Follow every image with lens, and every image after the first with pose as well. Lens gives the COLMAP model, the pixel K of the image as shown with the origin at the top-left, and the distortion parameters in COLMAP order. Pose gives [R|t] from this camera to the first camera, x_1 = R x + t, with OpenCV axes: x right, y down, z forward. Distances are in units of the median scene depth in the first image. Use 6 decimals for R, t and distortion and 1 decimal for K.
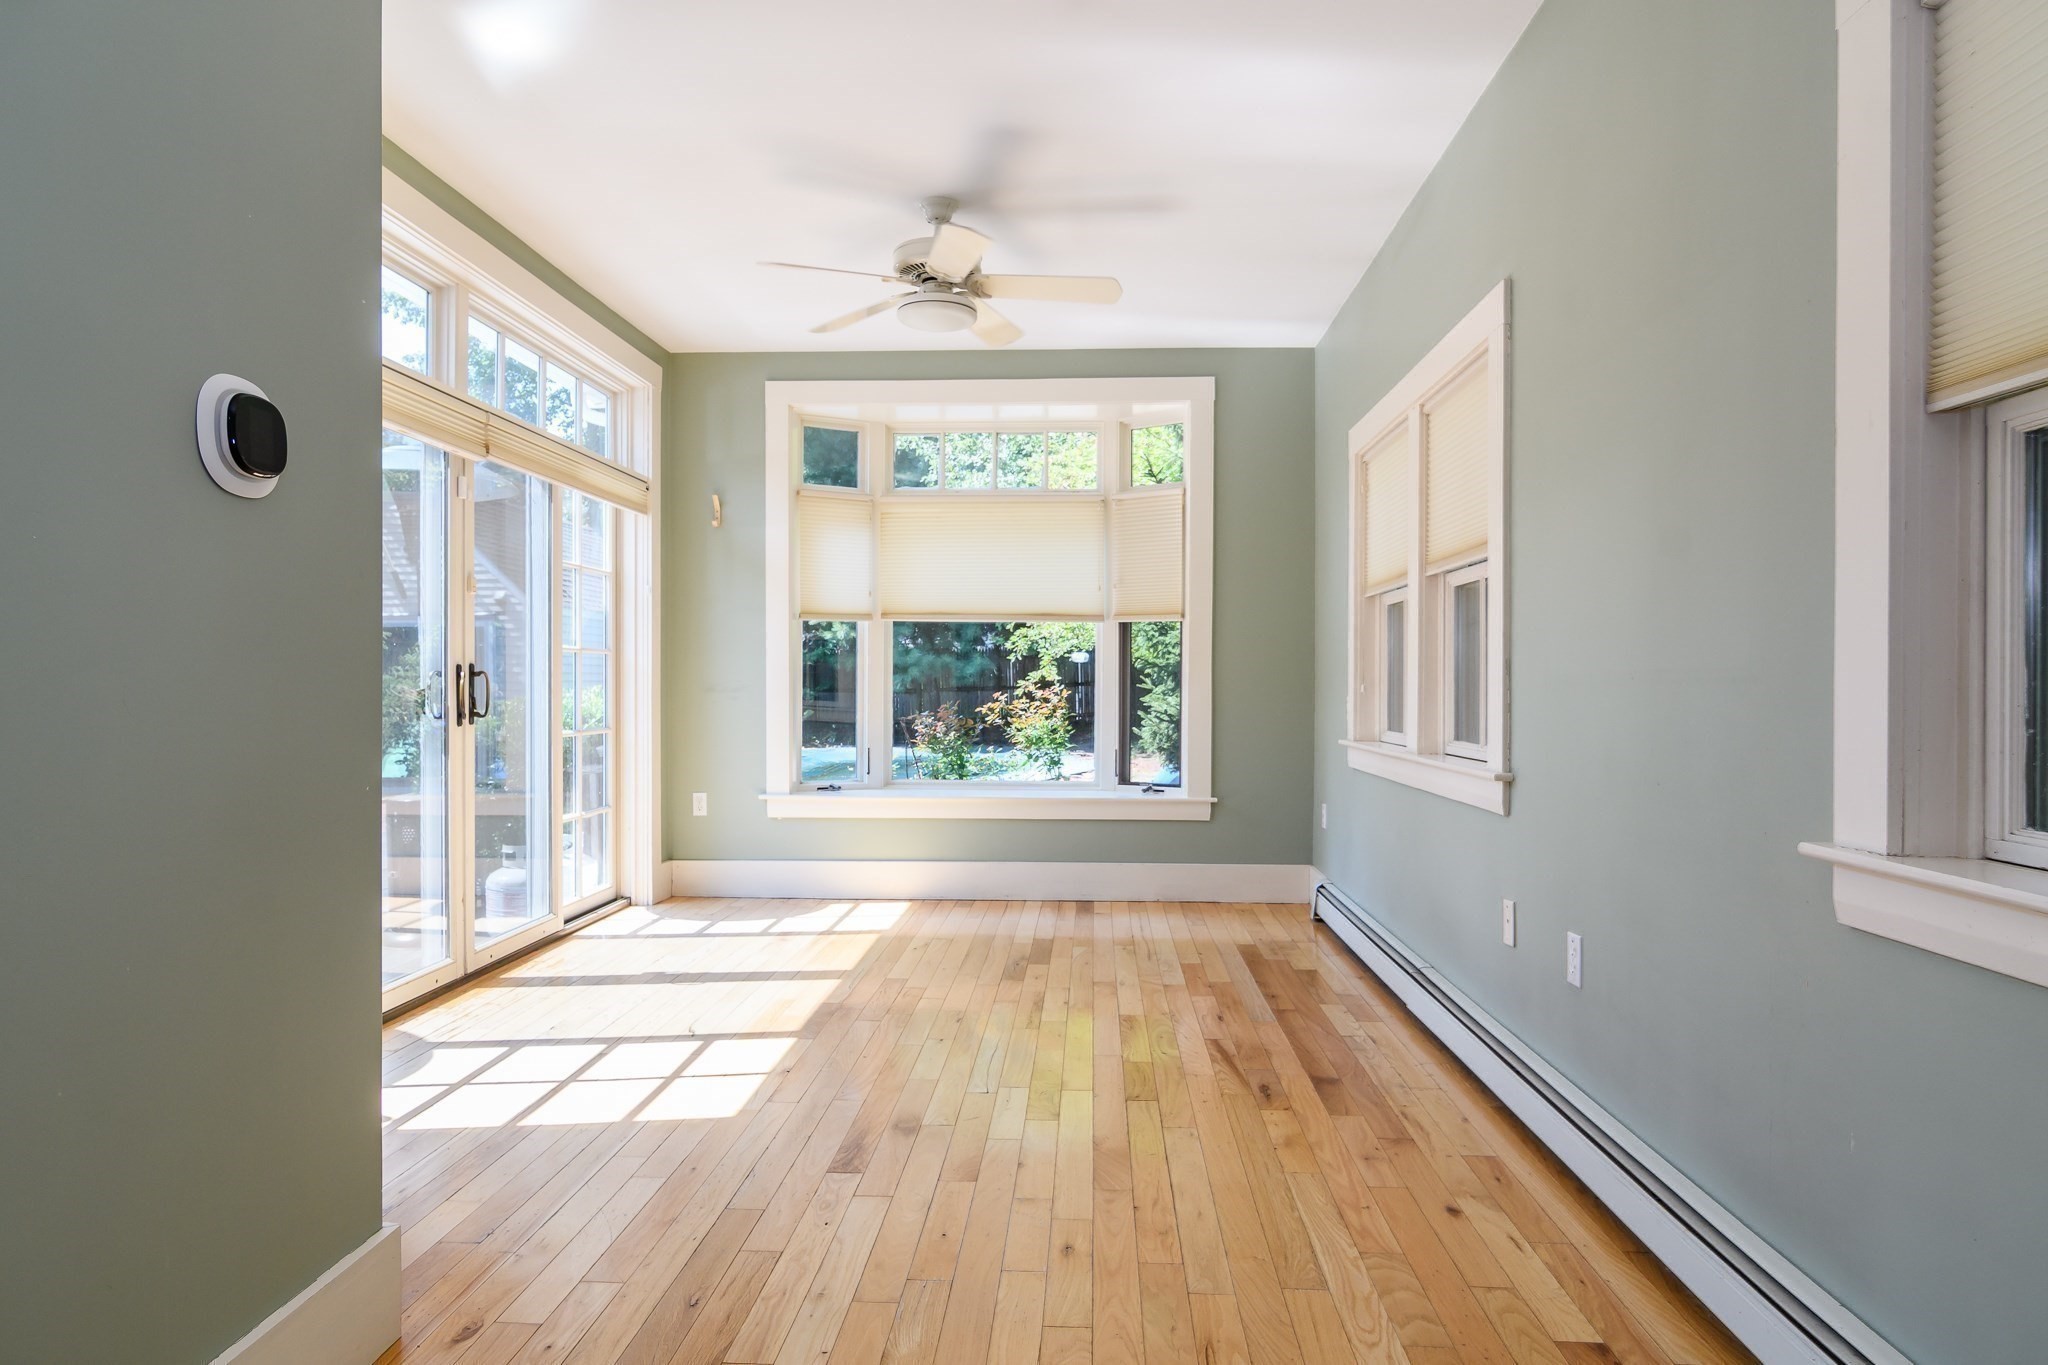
lens RADIAL K [[1262.4, 0, 1023.8], [0, 1262.4, 683.0], [0, 0, 1]] dist [-0.000650, -0.000080]
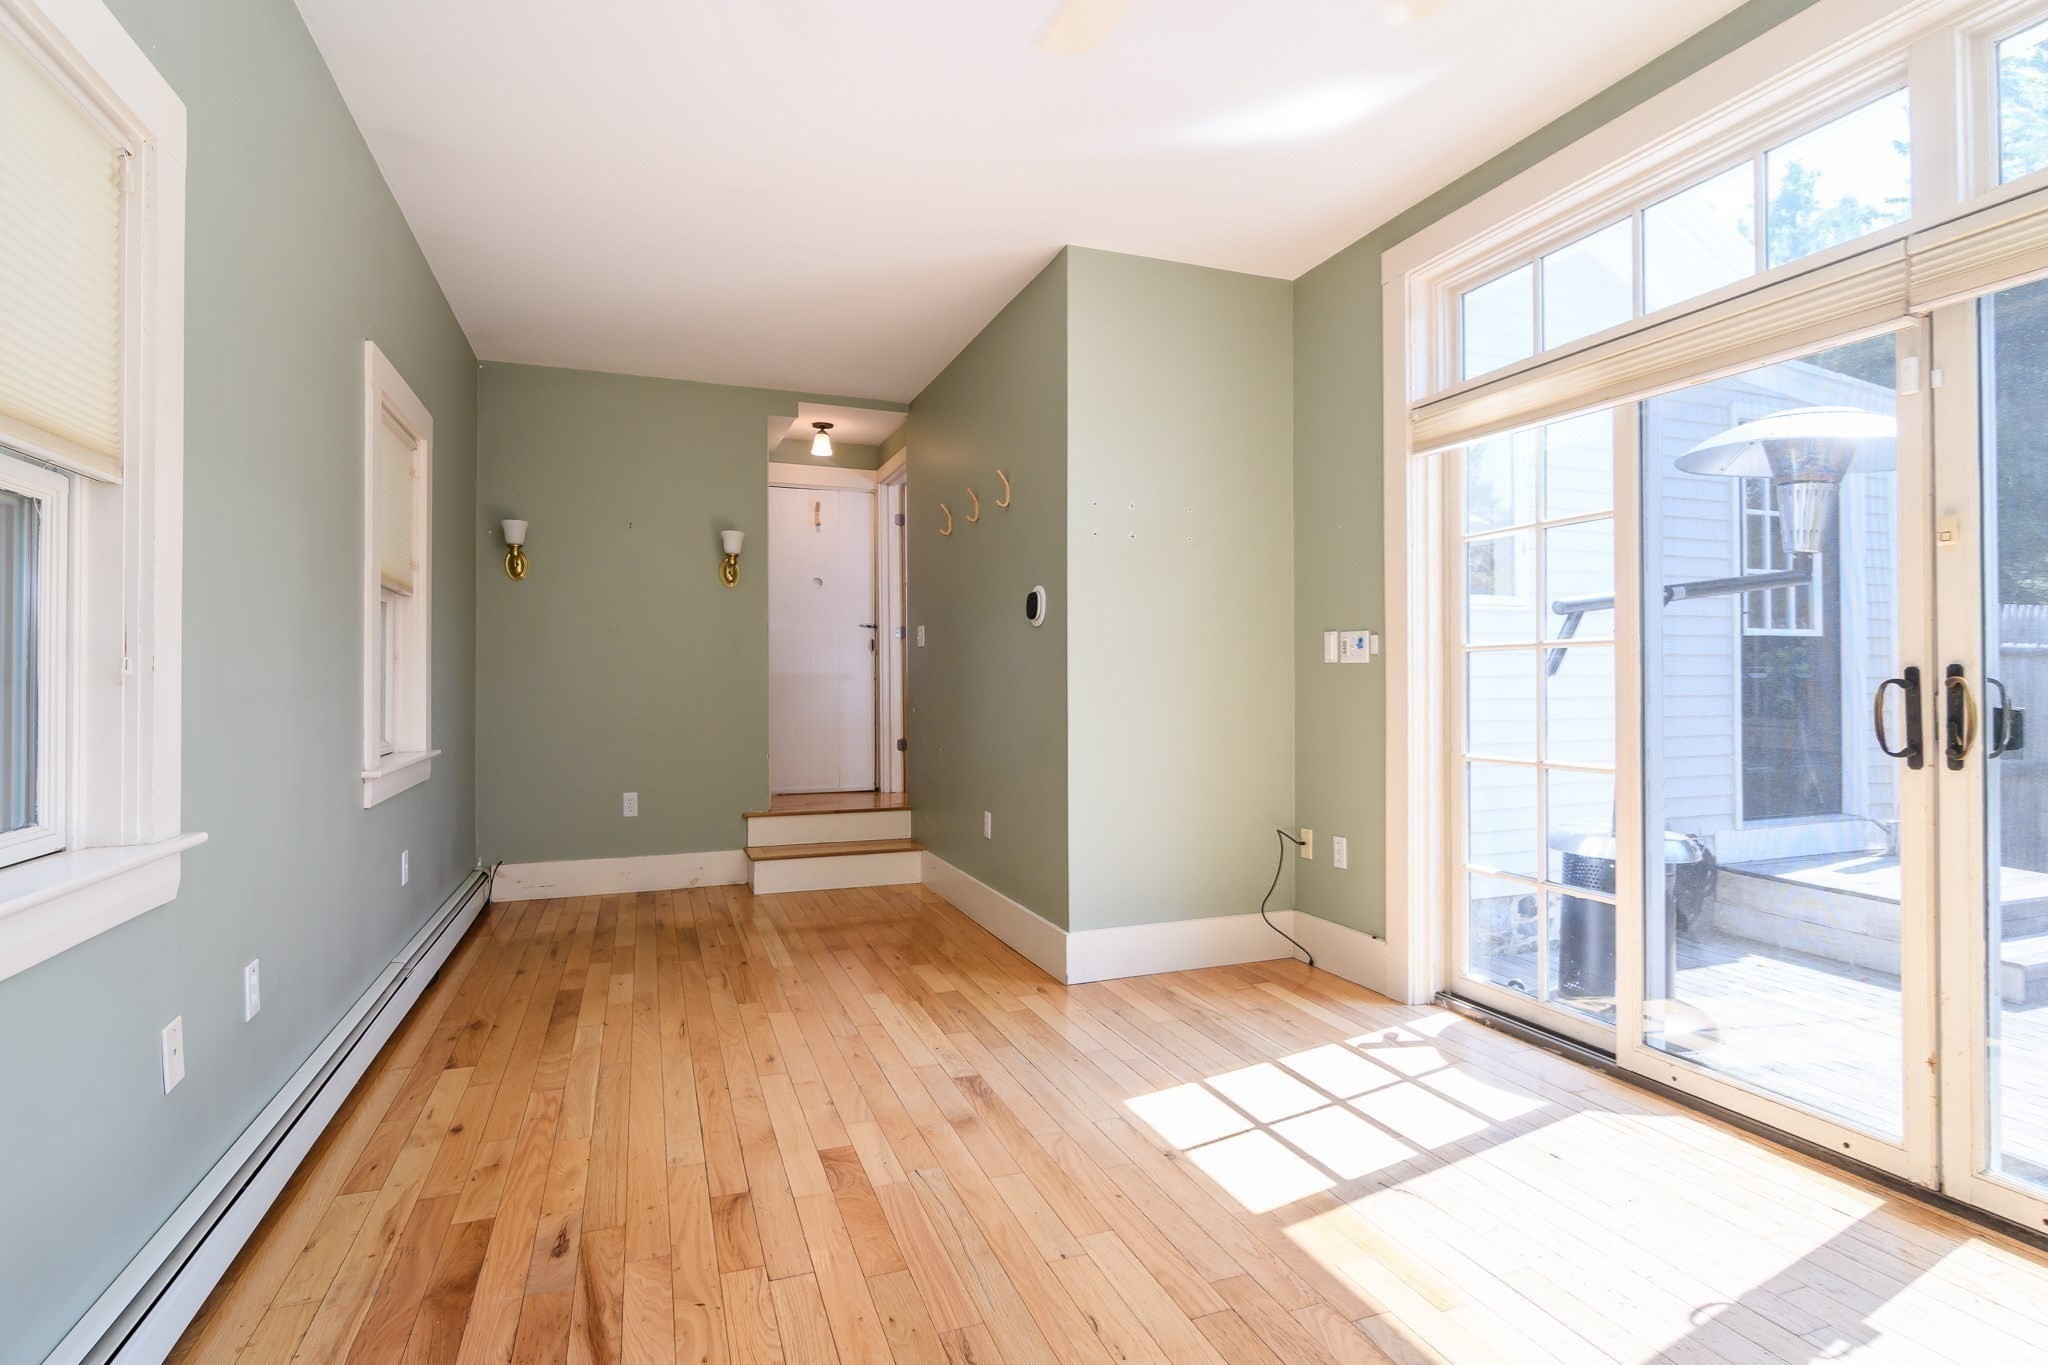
lens RADIAL K [[1036.5, 0, 1024.6], [0, 1036.5, 678.3], [0, 0, 1]] dist [-0.001116, -0.000457]
pose [[-0.920511, 0.000097, -0.390717, 0.183759], [0.000838, 0.999998, -0.001727, -0.010386], [0.390717, -0.001917, -0.920509, 1.724710]]
